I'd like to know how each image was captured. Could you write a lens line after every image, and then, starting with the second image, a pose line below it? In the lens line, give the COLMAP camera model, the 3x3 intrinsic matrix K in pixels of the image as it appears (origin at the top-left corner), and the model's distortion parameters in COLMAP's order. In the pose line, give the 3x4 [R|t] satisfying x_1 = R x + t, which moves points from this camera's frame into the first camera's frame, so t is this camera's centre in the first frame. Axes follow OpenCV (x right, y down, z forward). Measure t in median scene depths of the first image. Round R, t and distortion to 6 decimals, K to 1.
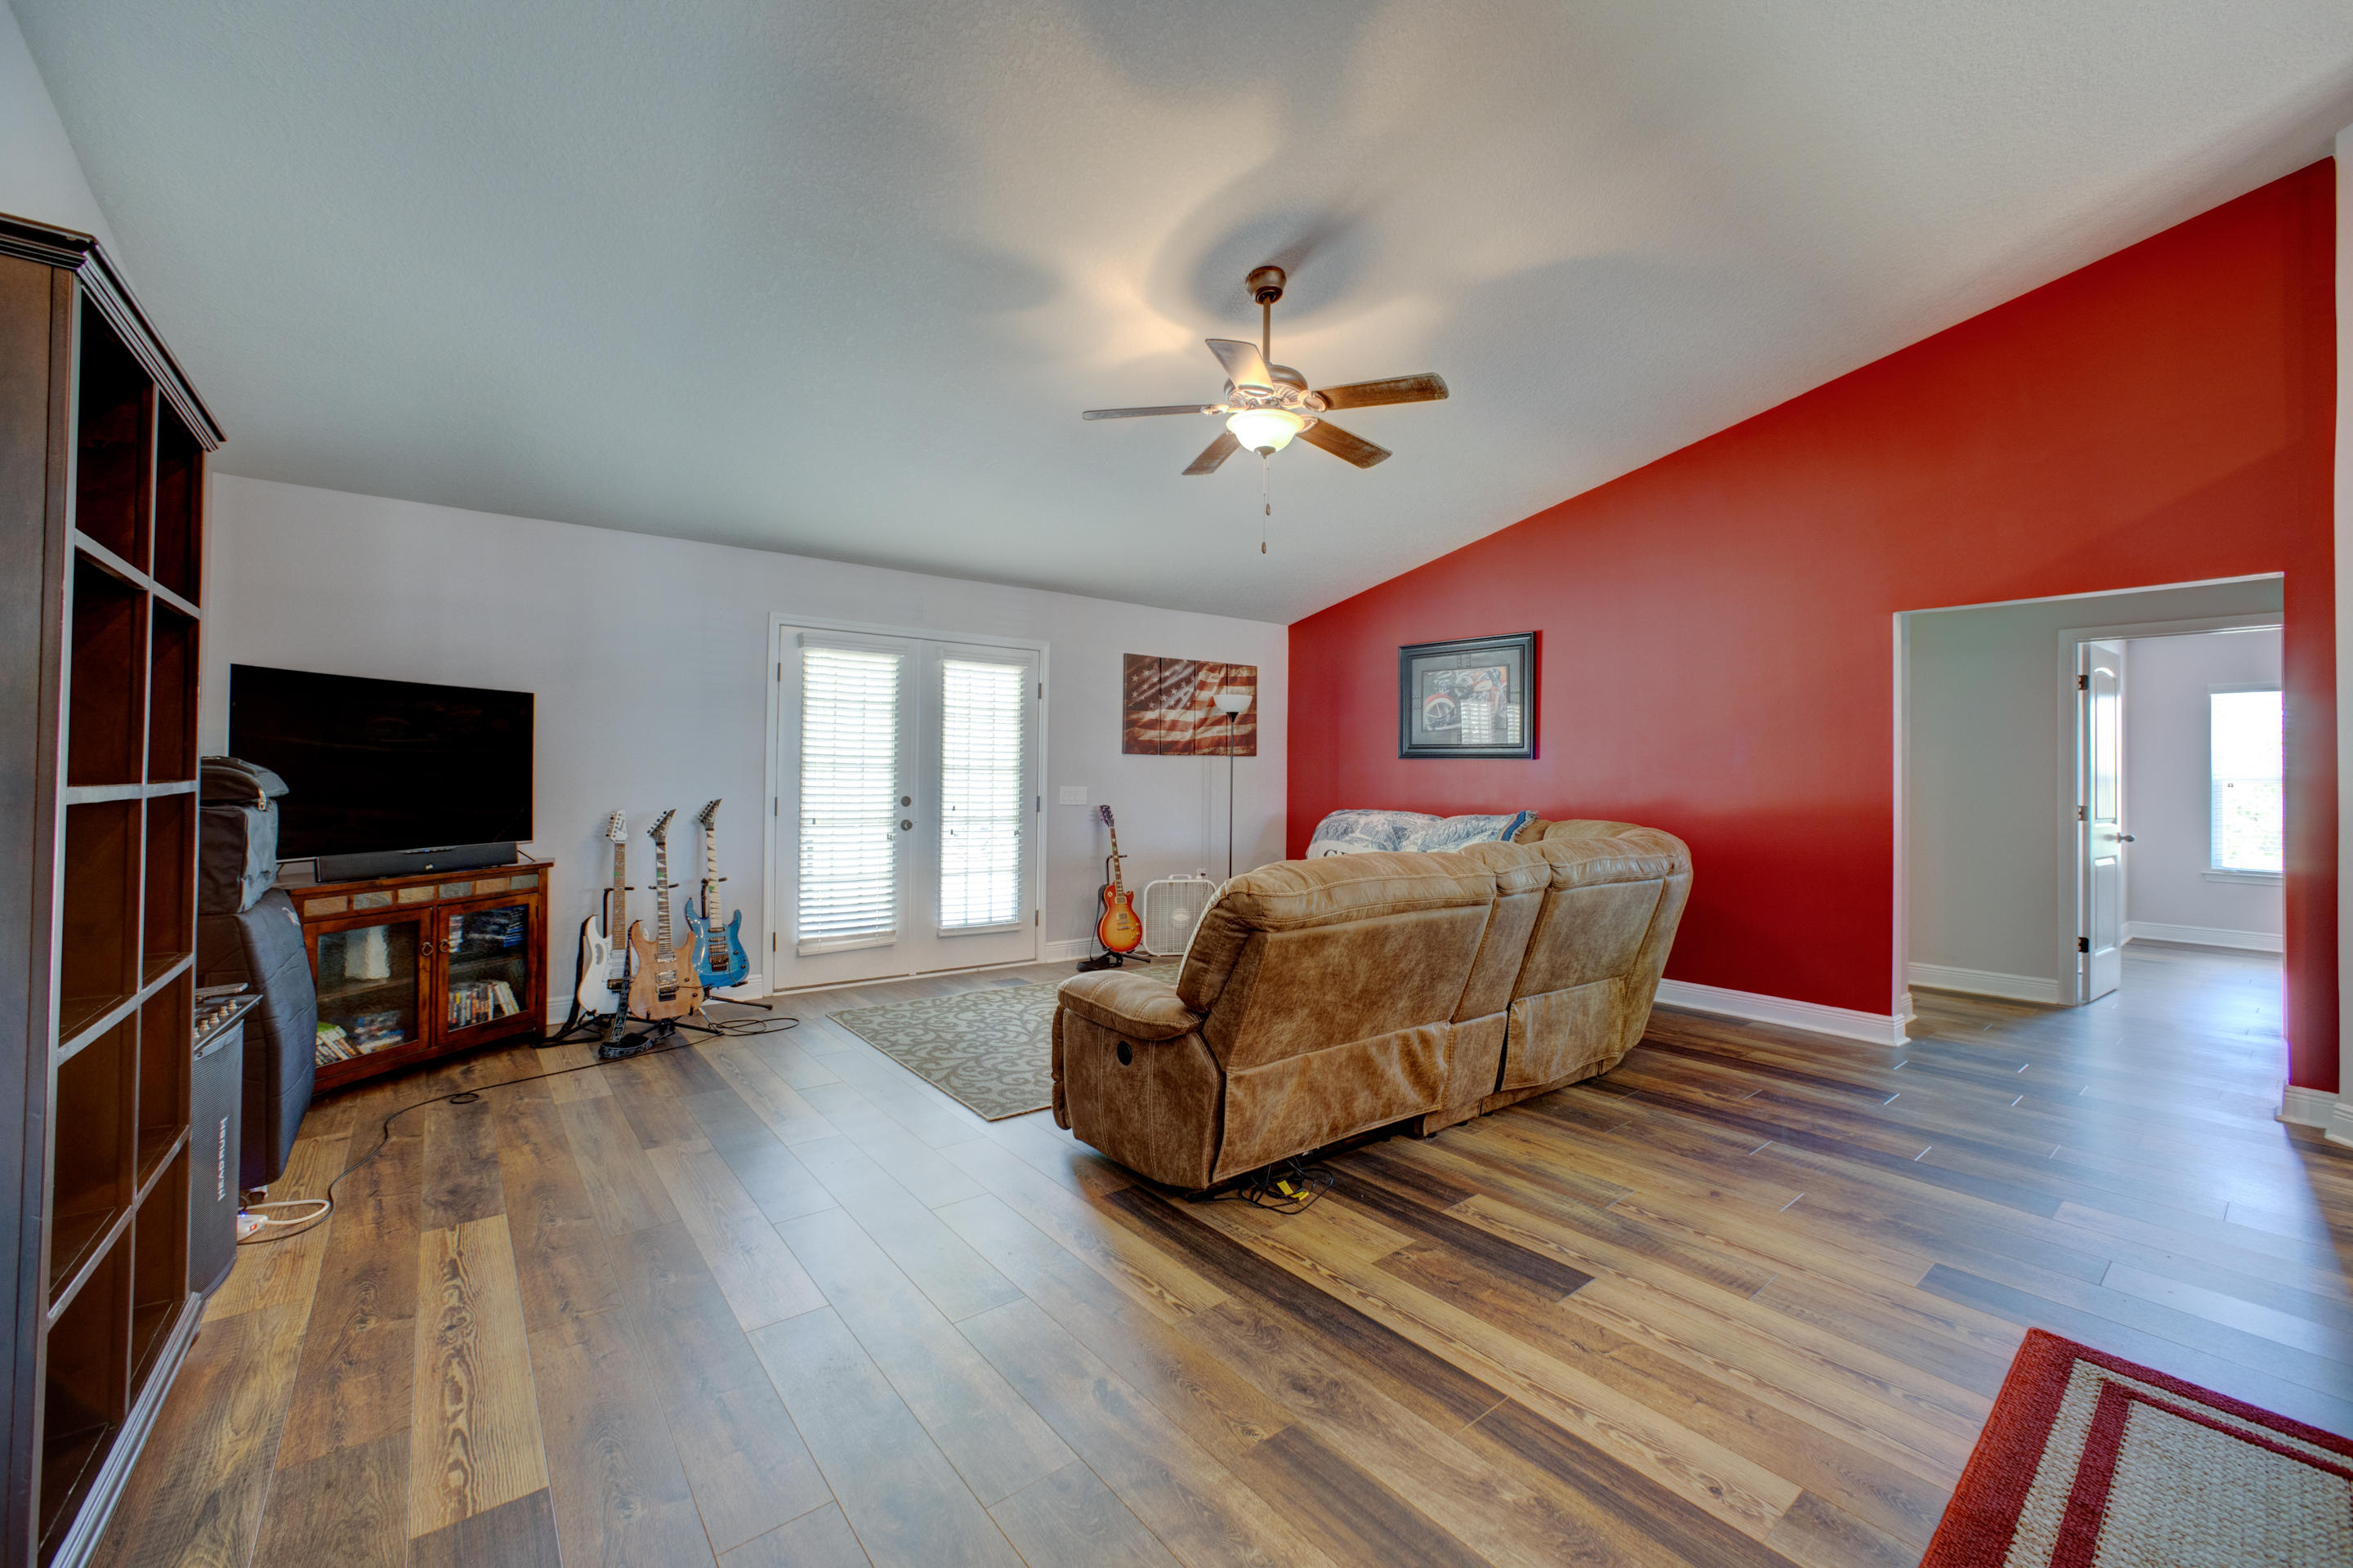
lens RADIAL K [[964.9, 0, 1170.0], [0, 964.9, 761.0], [0, 0, 1]] dist [-0.027720, -0.000051]
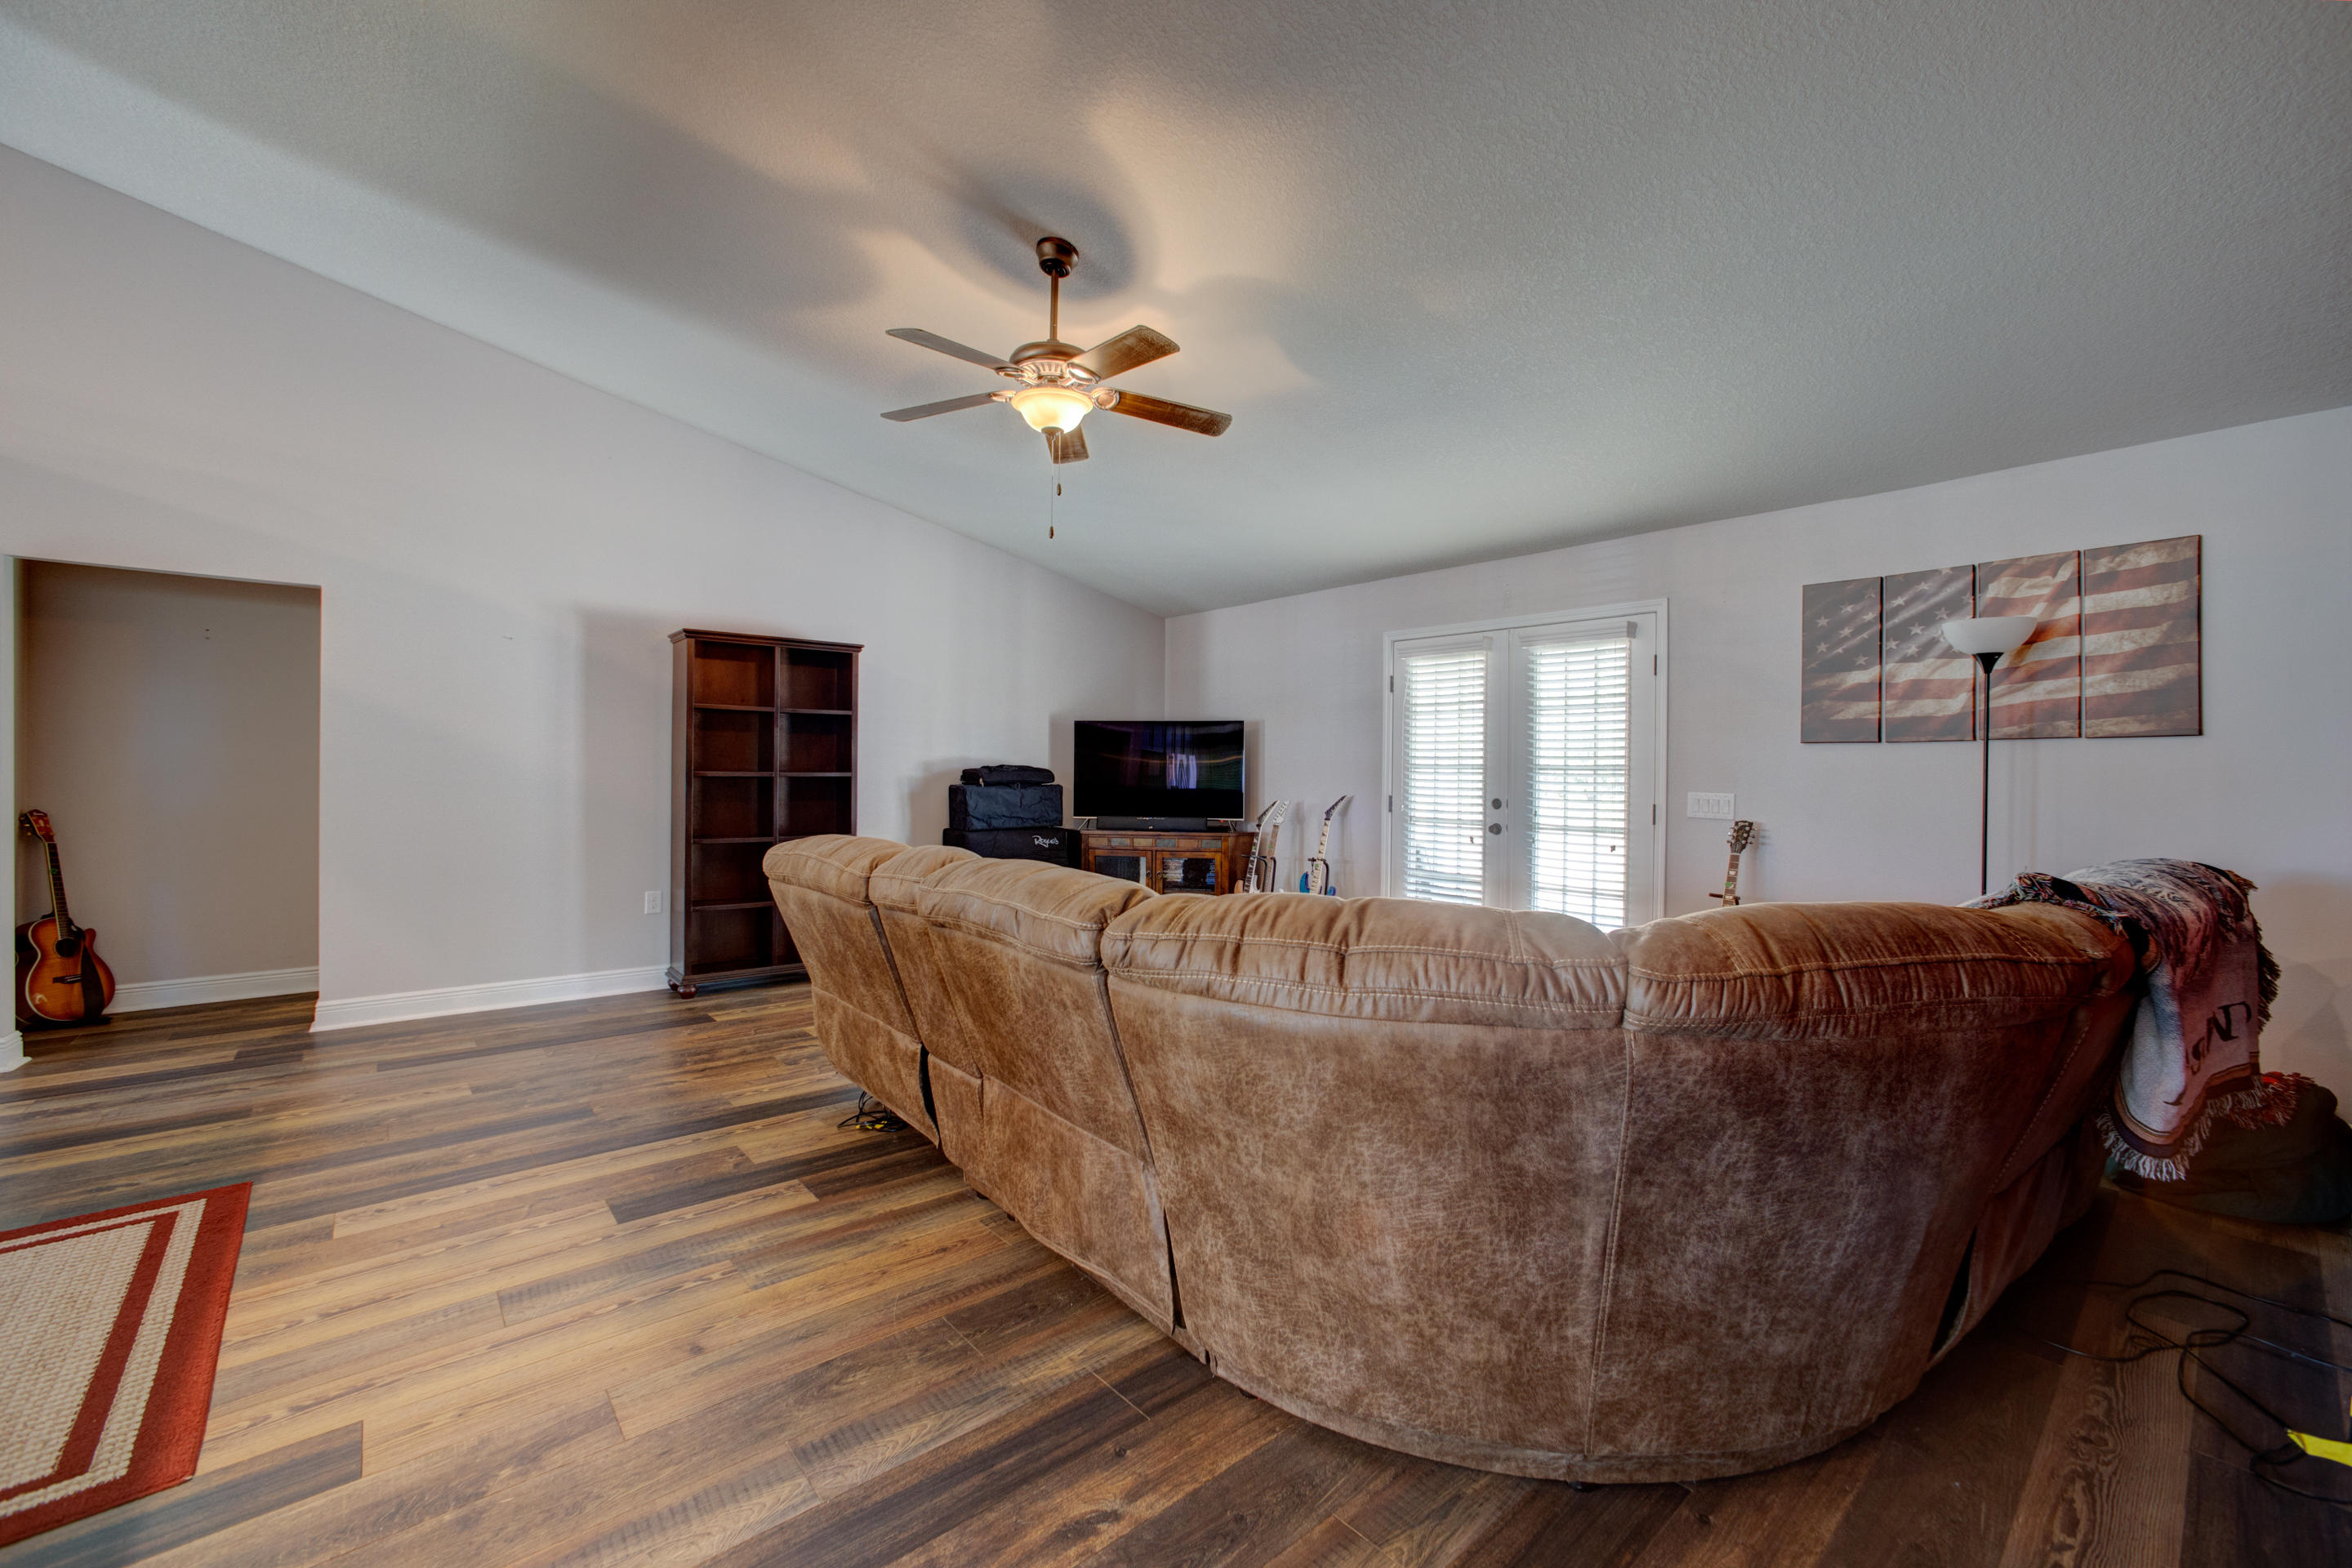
lens RADIAL K [[946.9, 0, 1202.4], [0, 946.9, 773.0], [0, 0, 1]] dist [-0.019422, 0.000031]
pose [[0.048708, -0.007634, -0.998784, 0.626426], [0.004883, 0.999961, -0.007405, 0.016452], [0.998801, -0.004516, 0.048744, 0.653195]]
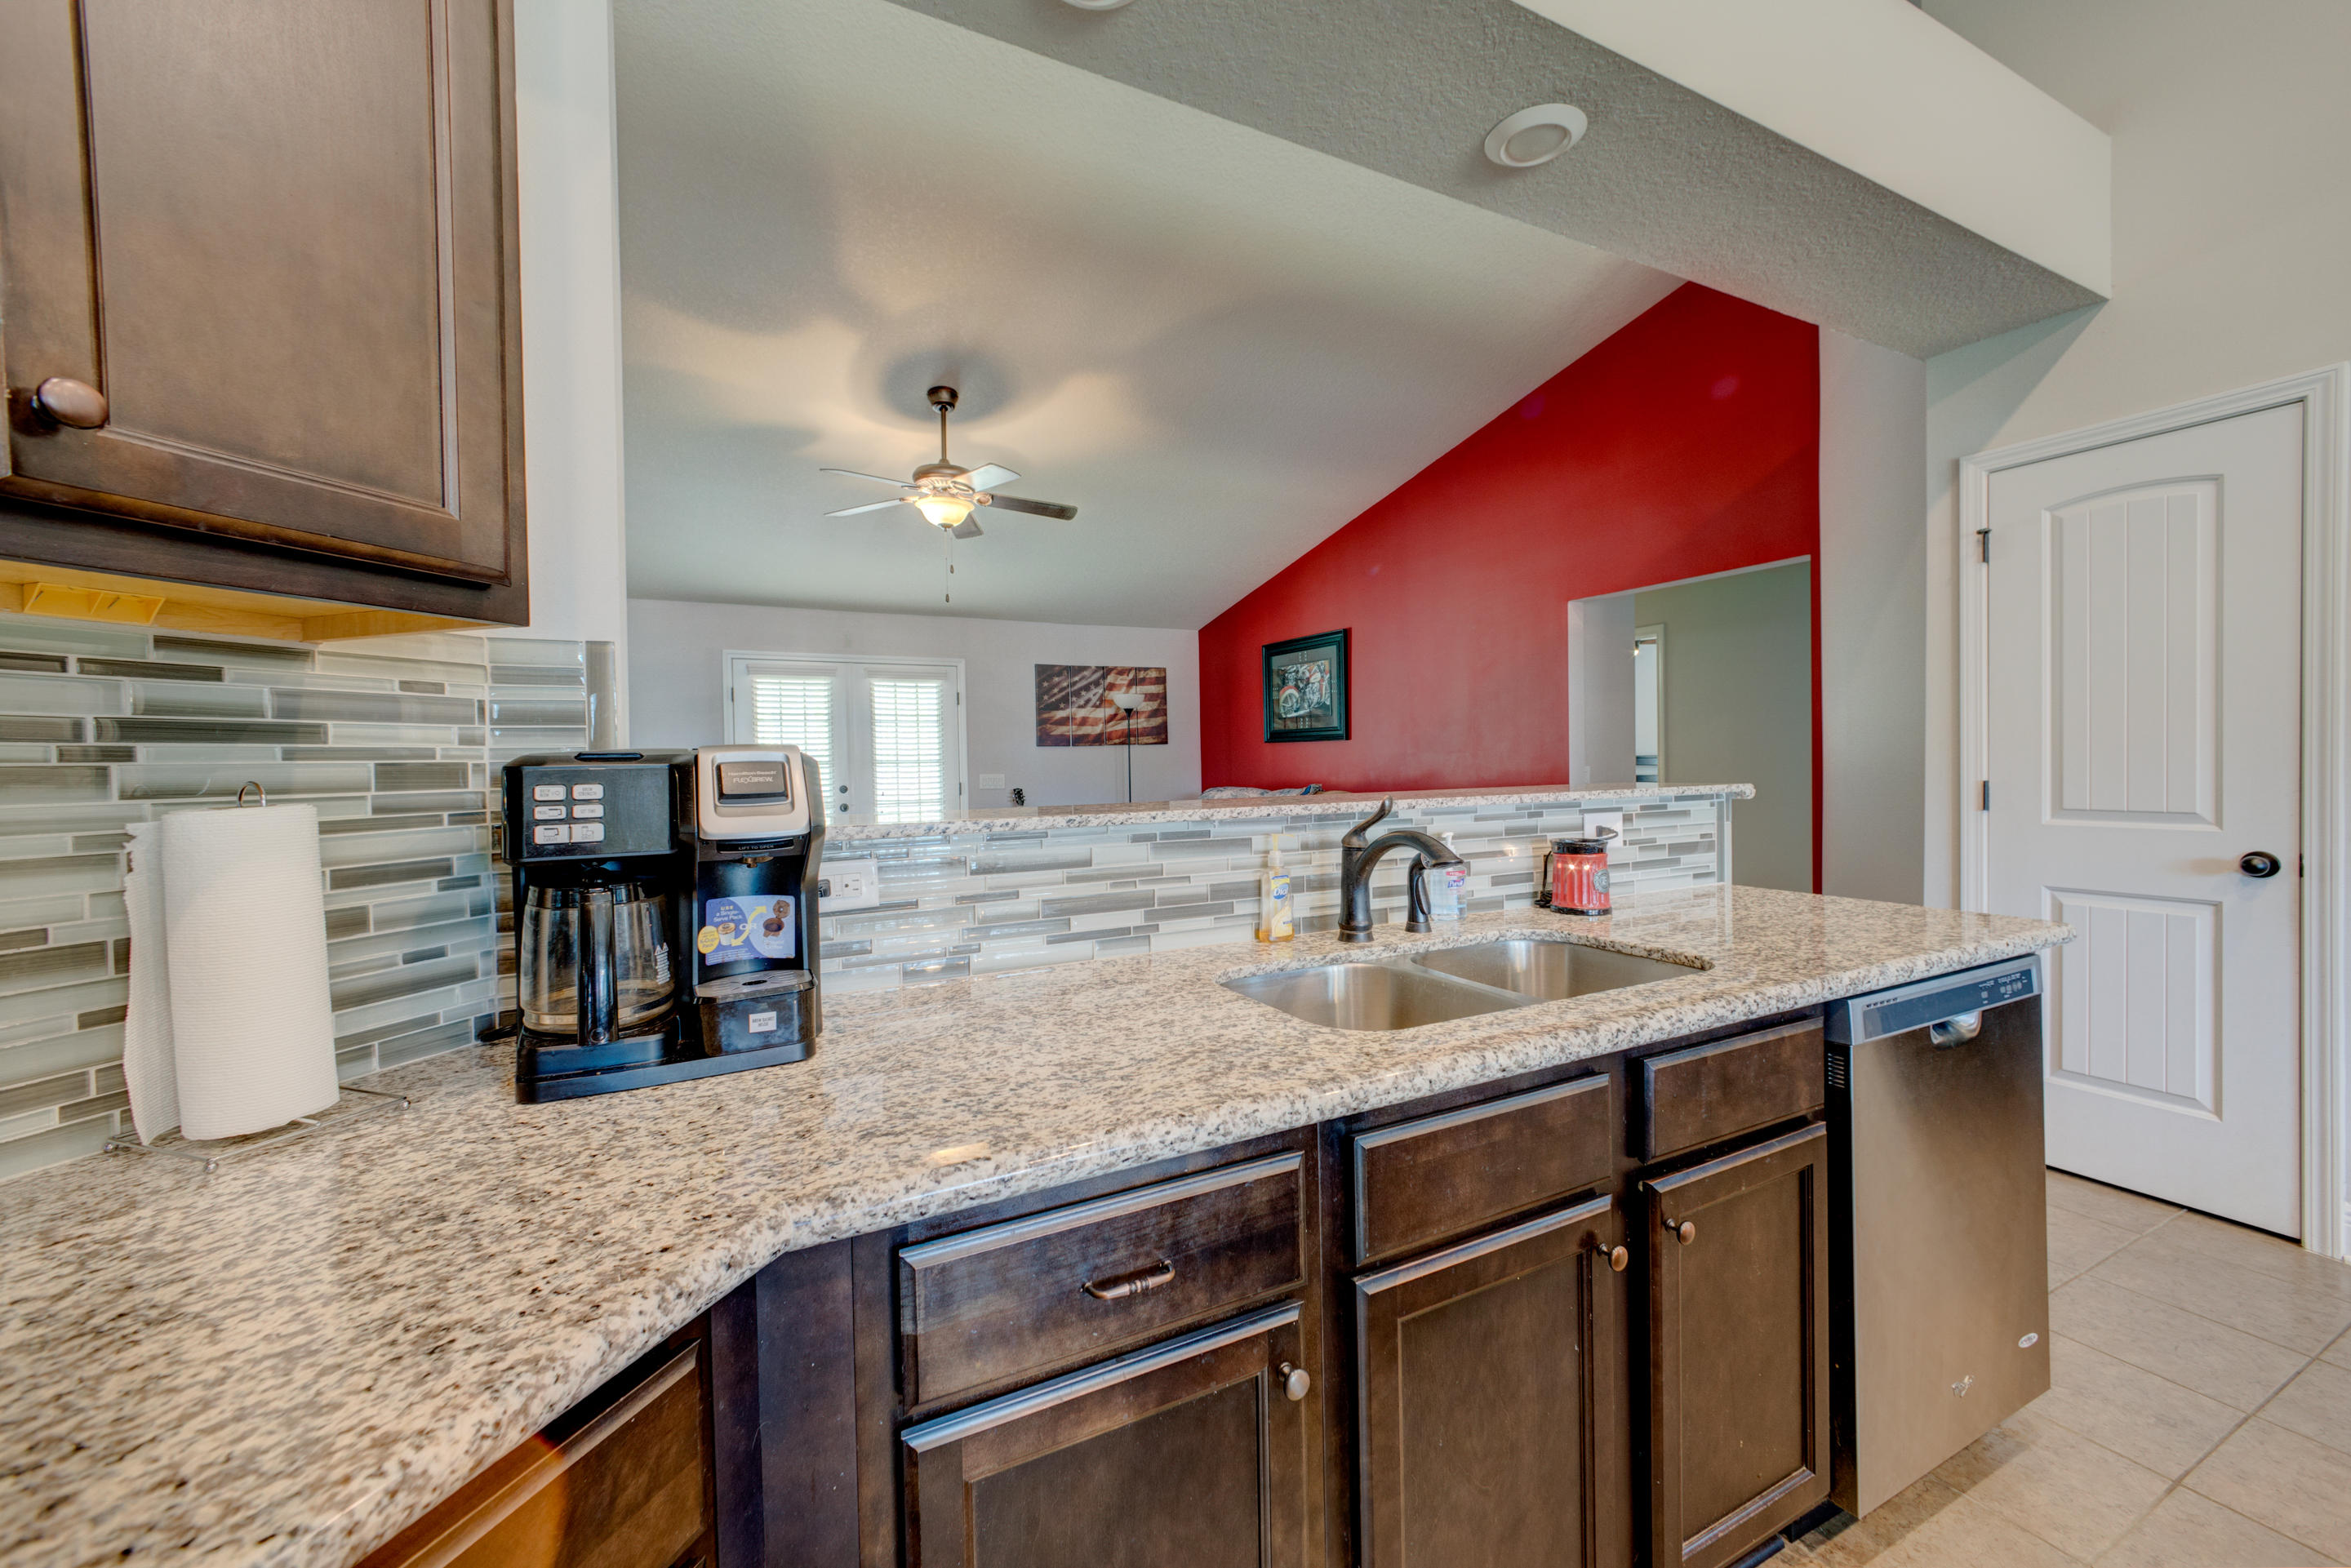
lens RADIAL K [[923.2, 0, 1172.9], [0, 923.2, 763.1], [0, 0, 1]] dist [0.001520, -0.000032]
pose [[0.981906, -0.029236, -0.187097, 0.385523], [0.032231, 0.999396, 0.012983, 0.004496], [0.186605, -0.018779, 0.982256, -0.132726]]
